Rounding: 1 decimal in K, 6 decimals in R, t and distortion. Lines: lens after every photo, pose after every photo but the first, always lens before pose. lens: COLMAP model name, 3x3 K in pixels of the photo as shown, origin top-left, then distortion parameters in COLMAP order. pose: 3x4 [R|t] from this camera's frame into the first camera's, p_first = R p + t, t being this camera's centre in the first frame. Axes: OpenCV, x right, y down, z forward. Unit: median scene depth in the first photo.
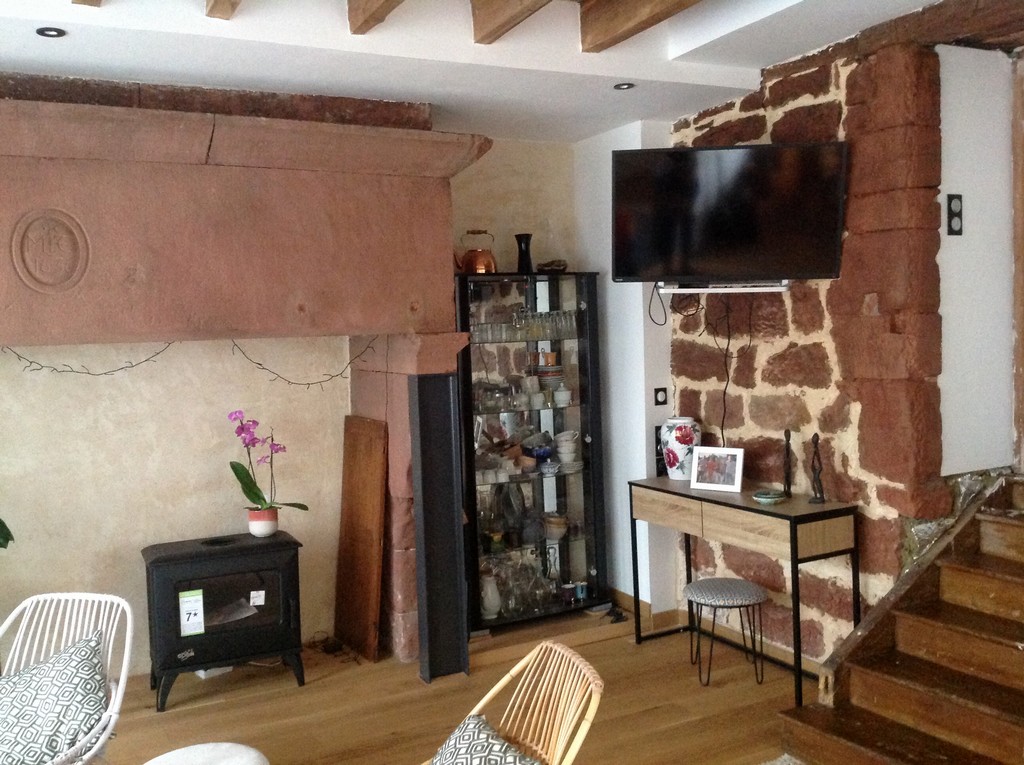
lens RADIAL K [[960.6, 0, 512.0], [0, 960.6, 382.5], [0, 0, 1]] dist [0.154675, -0.327980]
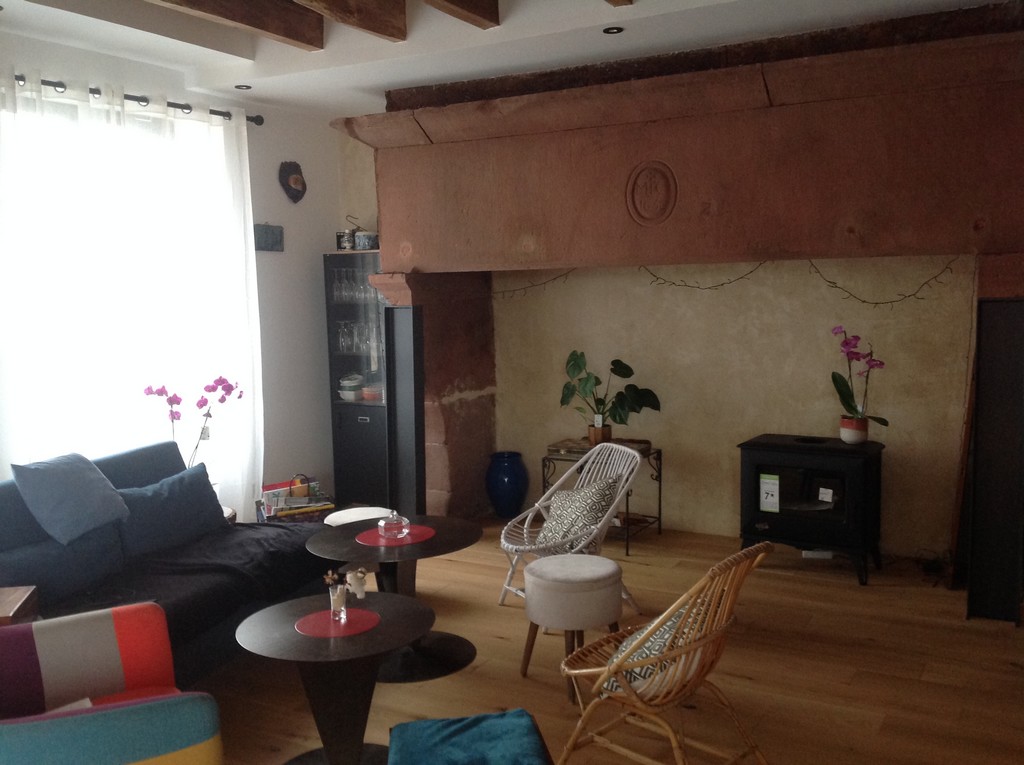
lens RADIAL K [[960.6, 0, 512.0], [0, 960.6, 382.5], [0, 0, 1]] dist [0.154675, -0.327980]
pose [[0.545877, 0.109608, -0.830665, 0.464939], [-0.040529, 0.993700, 0.104487, -0.007744], [0.836884, -0.023371, 0.546881, 0.099100]]
